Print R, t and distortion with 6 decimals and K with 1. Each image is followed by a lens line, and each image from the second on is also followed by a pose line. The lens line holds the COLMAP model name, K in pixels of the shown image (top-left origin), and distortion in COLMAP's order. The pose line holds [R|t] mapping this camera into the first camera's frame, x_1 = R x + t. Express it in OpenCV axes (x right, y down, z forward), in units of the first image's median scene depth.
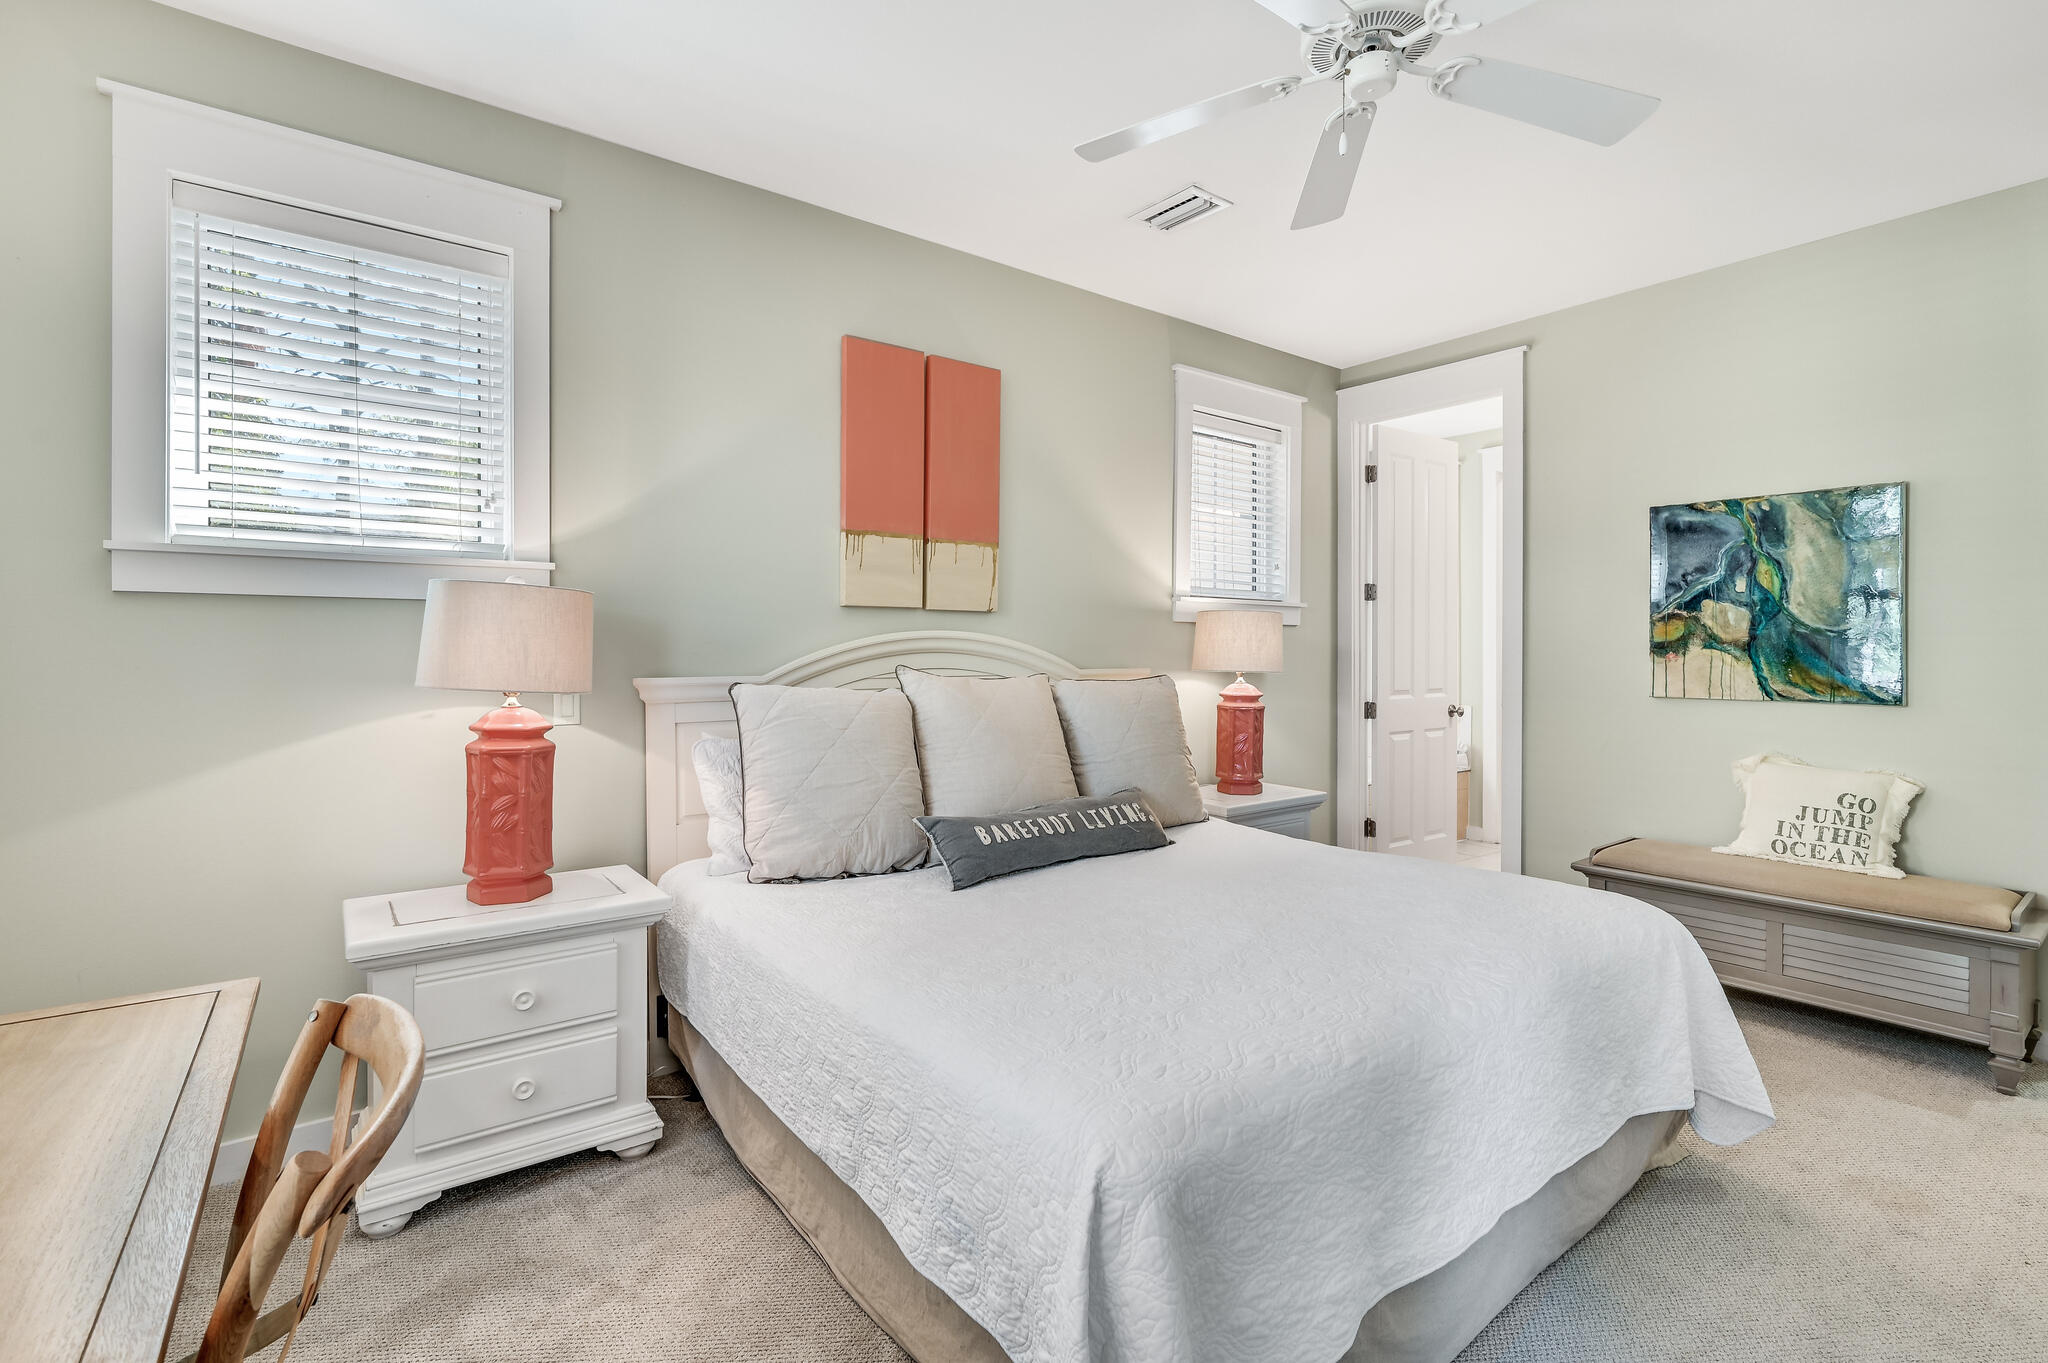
lens RADIAL K [[891.4, 0, 1024.9], [0, 891.4, 662.7], [0, 0, 1]] dist [-0.003778, -0.000221]
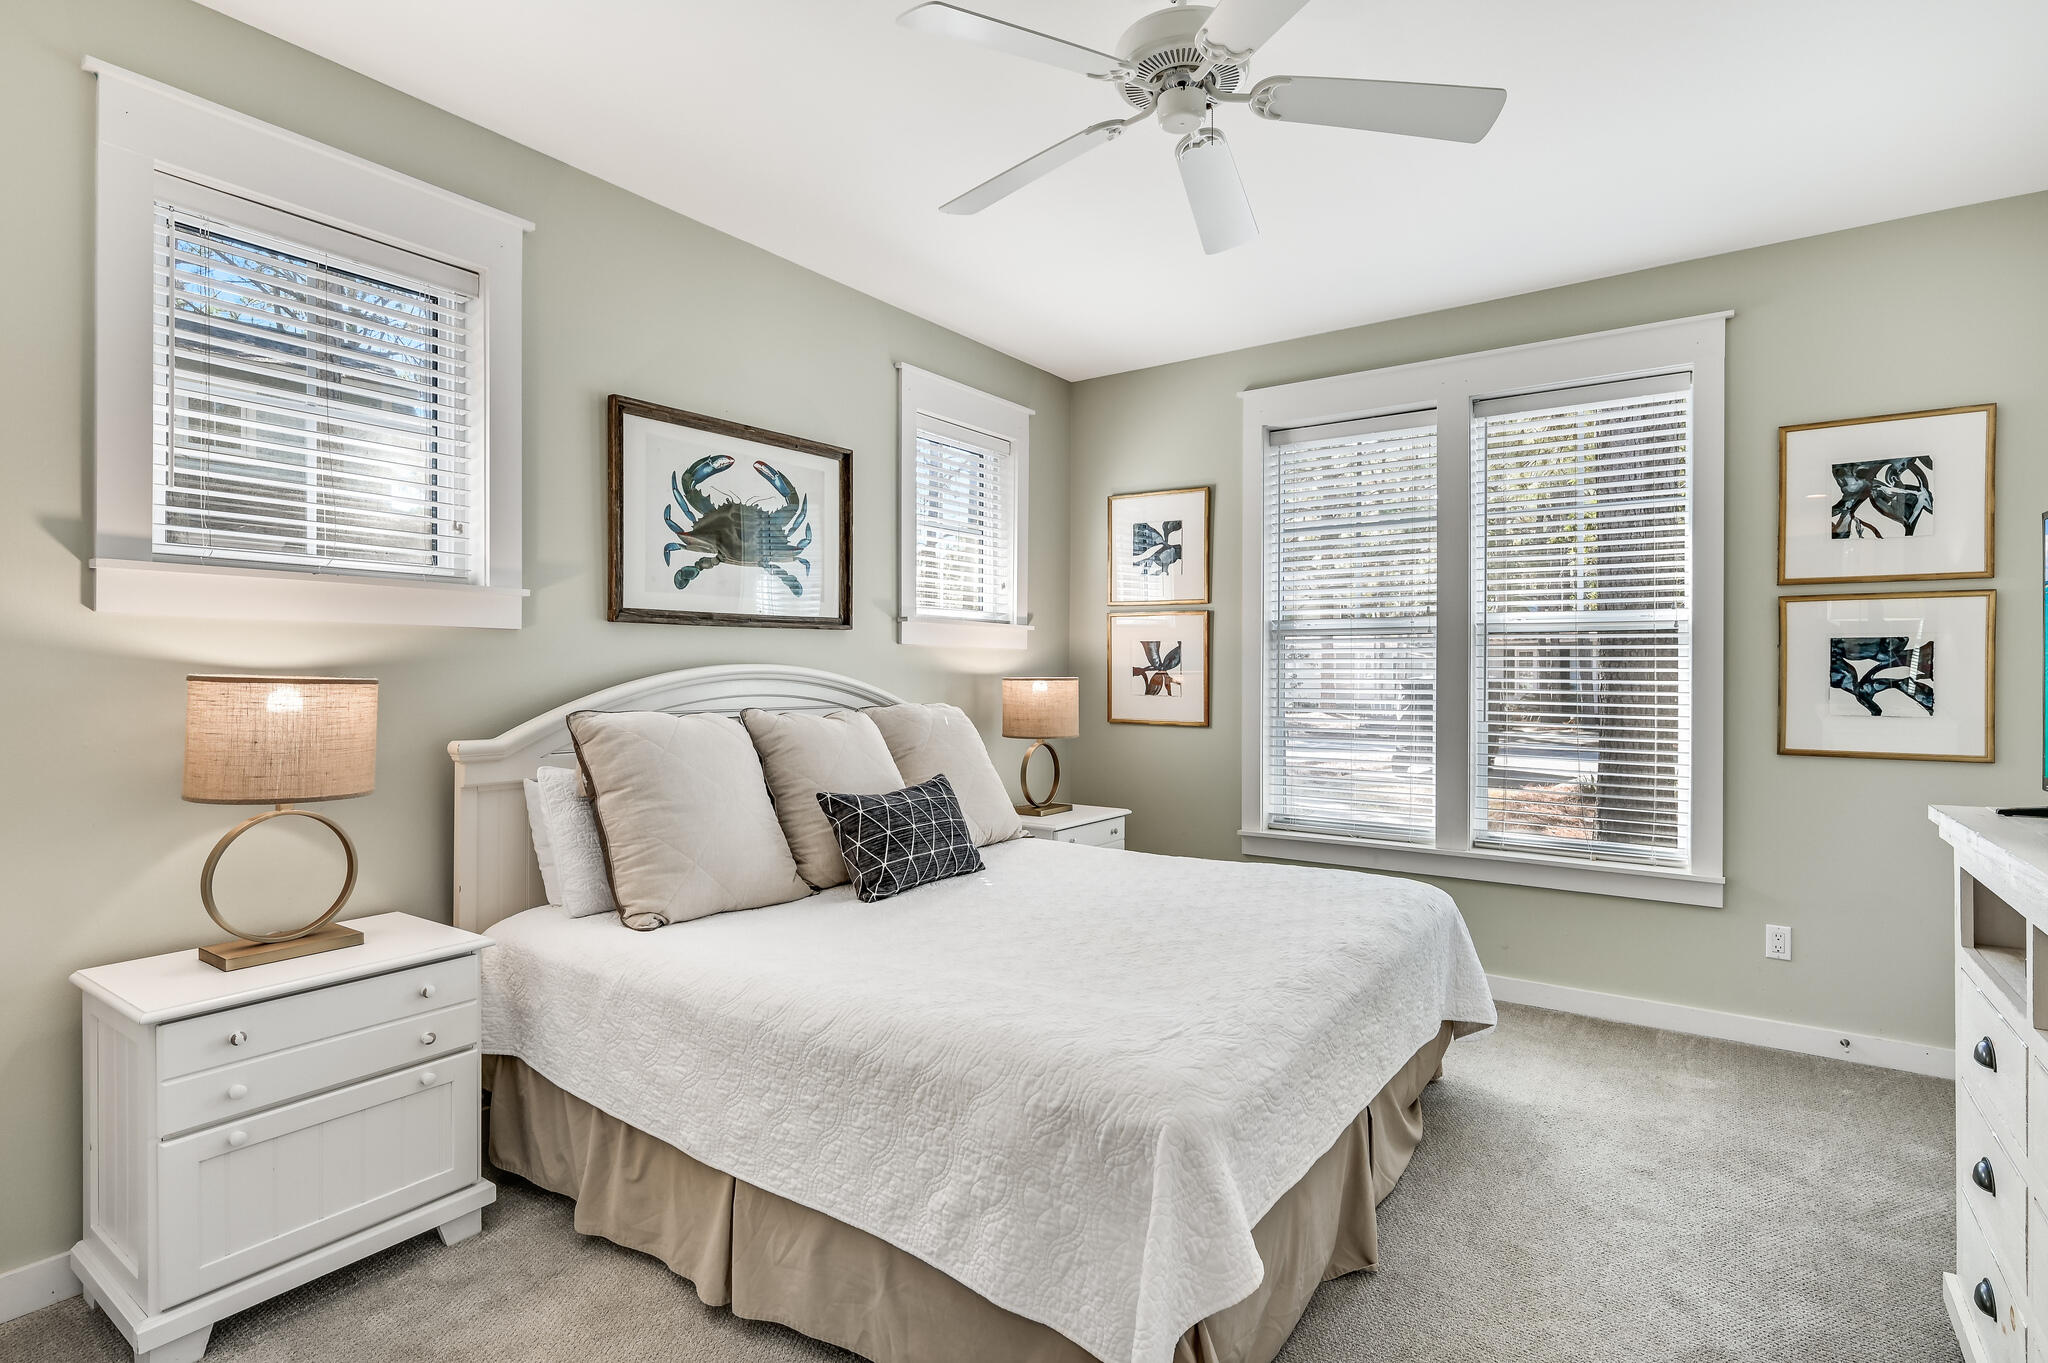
lens RADIAL K [[987.8, 0, 1039.5], [0, 987.8, 682.9], [0, 0, 1]] dist [0.001352, 0.000482]
pose [[0.949737, -0.002985, 0.313035, -0.234621], [0.004454, 0.999982, -0.003979, 0.000358], [-0.313018, 0.005173, 0.949733, -0.156107]]
